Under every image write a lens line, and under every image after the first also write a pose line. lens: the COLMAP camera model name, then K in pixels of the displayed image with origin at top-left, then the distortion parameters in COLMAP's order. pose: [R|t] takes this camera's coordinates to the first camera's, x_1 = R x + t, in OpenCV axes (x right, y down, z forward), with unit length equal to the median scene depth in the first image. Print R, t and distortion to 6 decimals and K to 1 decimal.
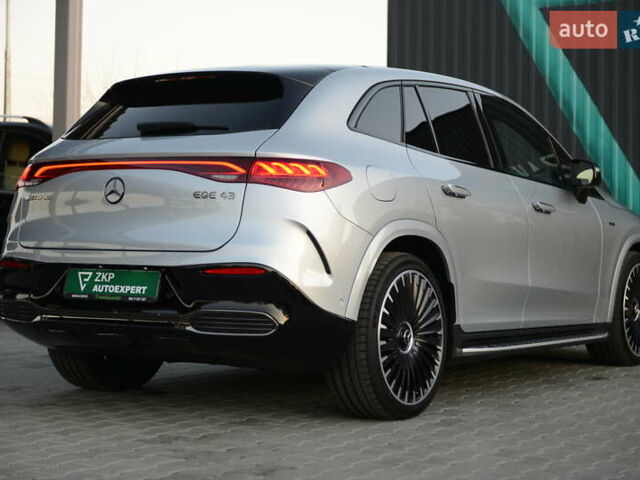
lens RADIAL K [[1457.7, 0, 318.3], [0, 1457.7, 238.1], [0, 0, 1]] dist [0.146531, 0.000000]
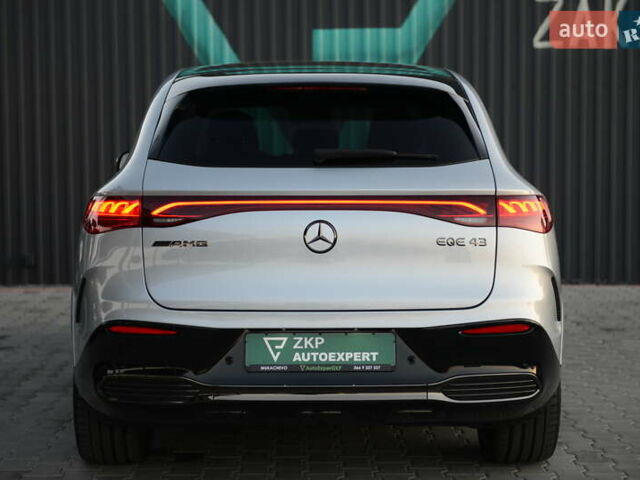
lens RADIAL K [[1457.7, 0, 321.5], [0, 1457.7, 237.7], [0, 0, 1]] dist [0.146531, 0.000000]
pose [[0.815671, -0.050694, 0.576291, -0.610494], [0.010679, 0.997303, 0.072613, -0.091545], [-0.578418, -0.053074, 0.814012, 0.336842]]
